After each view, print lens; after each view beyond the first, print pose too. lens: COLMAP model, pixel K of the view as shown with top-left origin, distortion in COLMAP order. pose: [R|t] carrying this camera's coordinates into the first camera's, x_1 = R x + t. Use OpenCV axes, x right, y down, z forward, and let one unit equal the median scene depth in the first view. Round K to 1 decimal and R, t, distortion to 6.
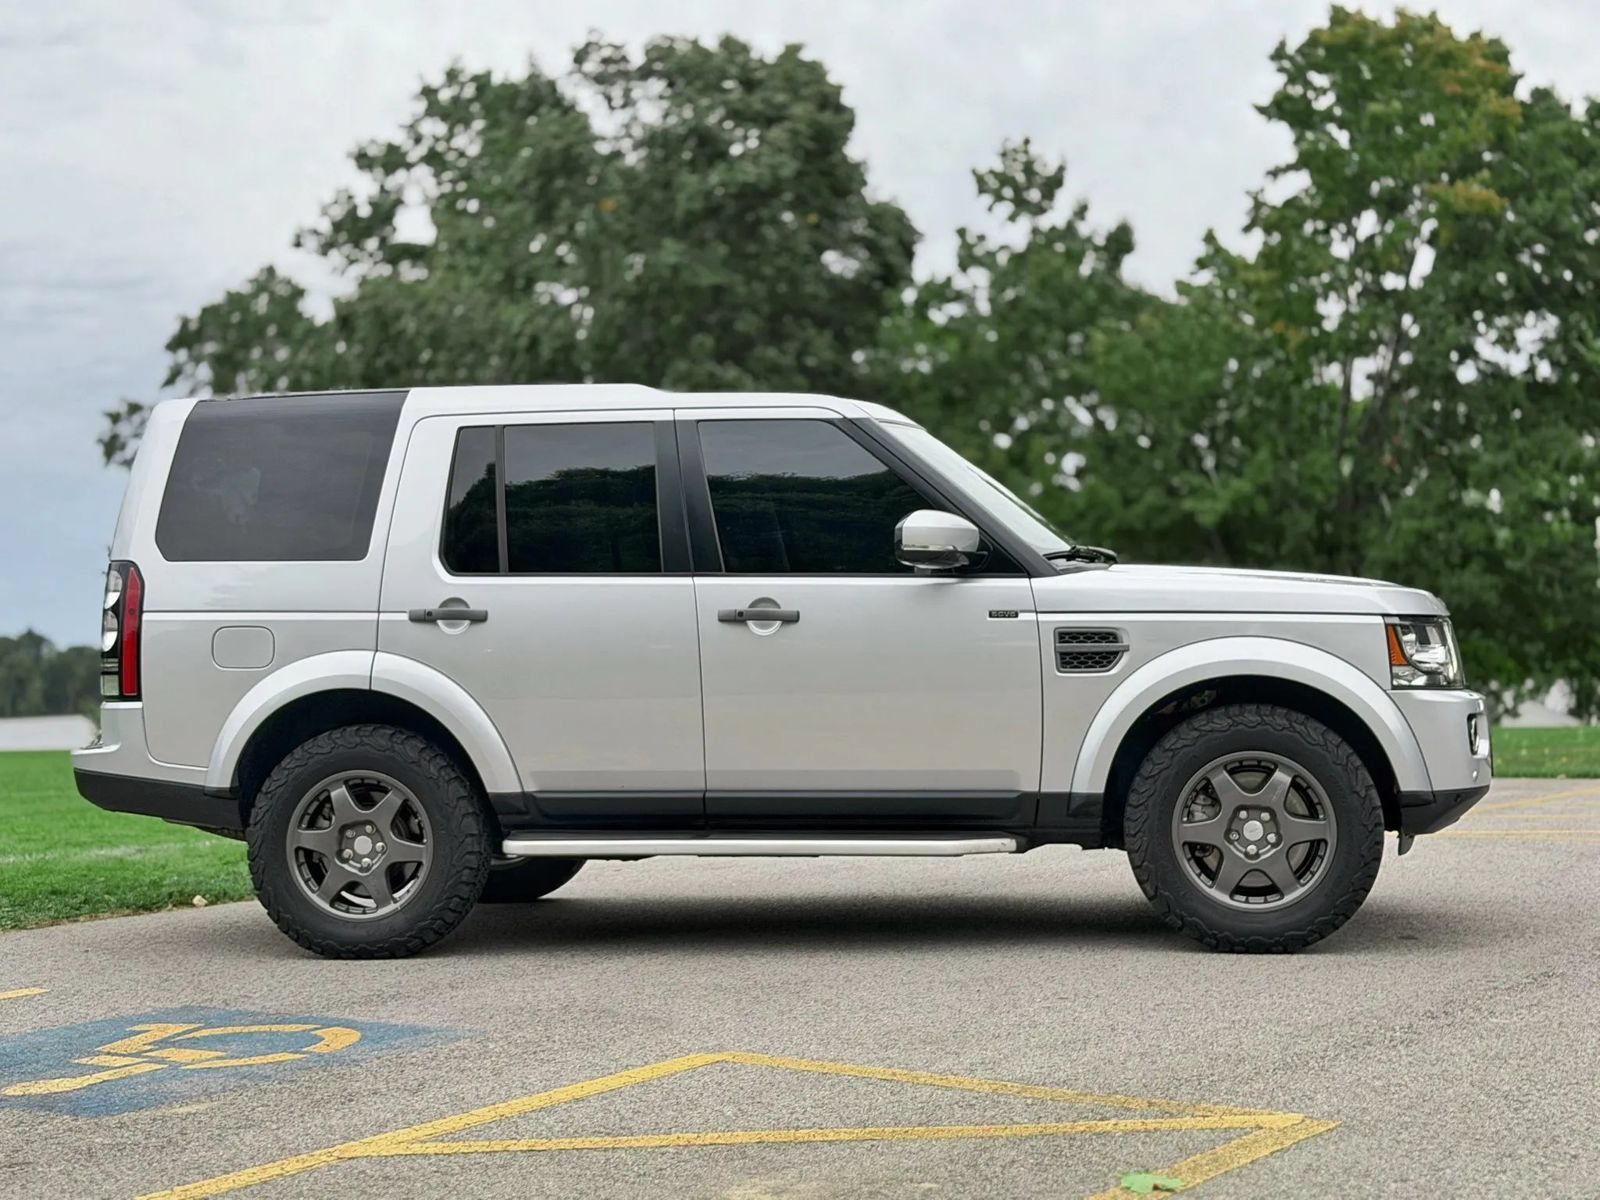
lens RADIAL K [[2373.4, 0, 800.9], [0, 2373.4, 596.6], [0, 0, 1]] dist [0.098344, 0.000000]
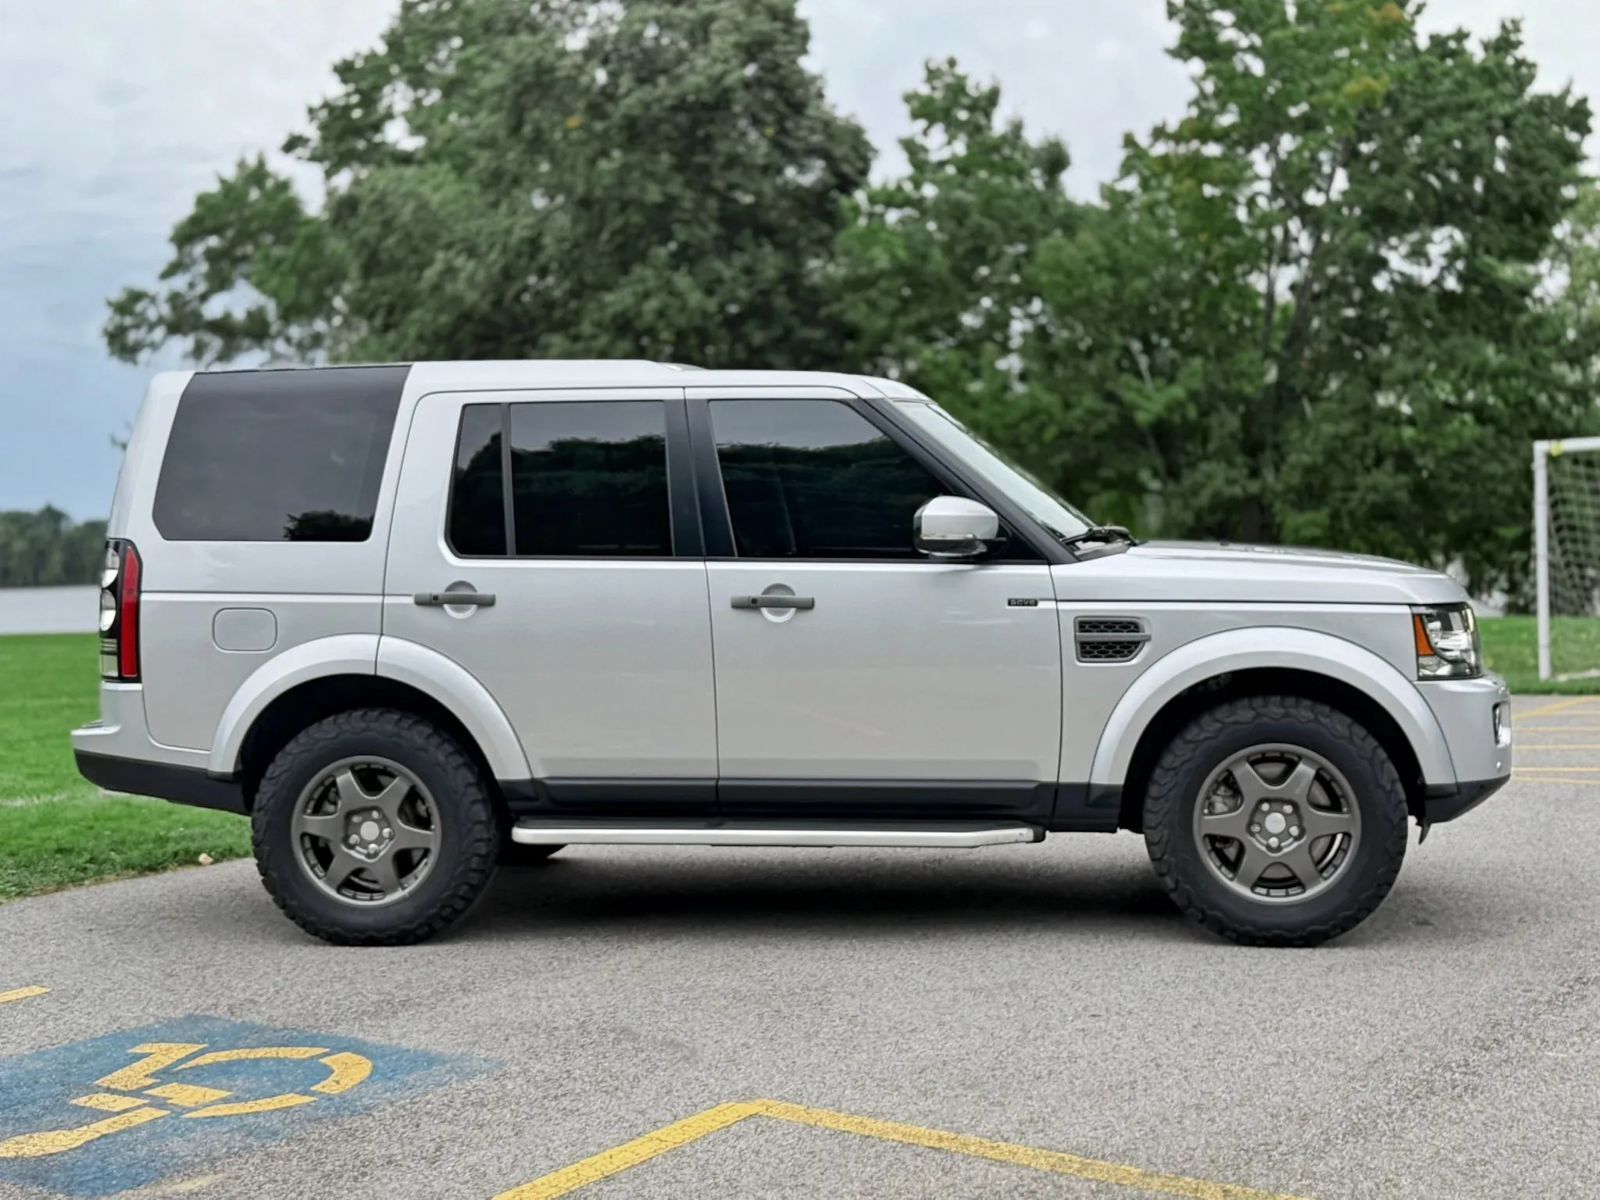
lens RADIAL K [[2124.0, 0, 795.6], [0, 2124.0, 588.6], [0, 0, 1]] dist [0.090426, 0.000000]
pose [[0.999774, -0.000100, 0.021254, -0.026522], [-0.001153, 0.998261, 0.058940, -0.048715], [-0.021223, -0.058951, 0.998035, 0.122027]]
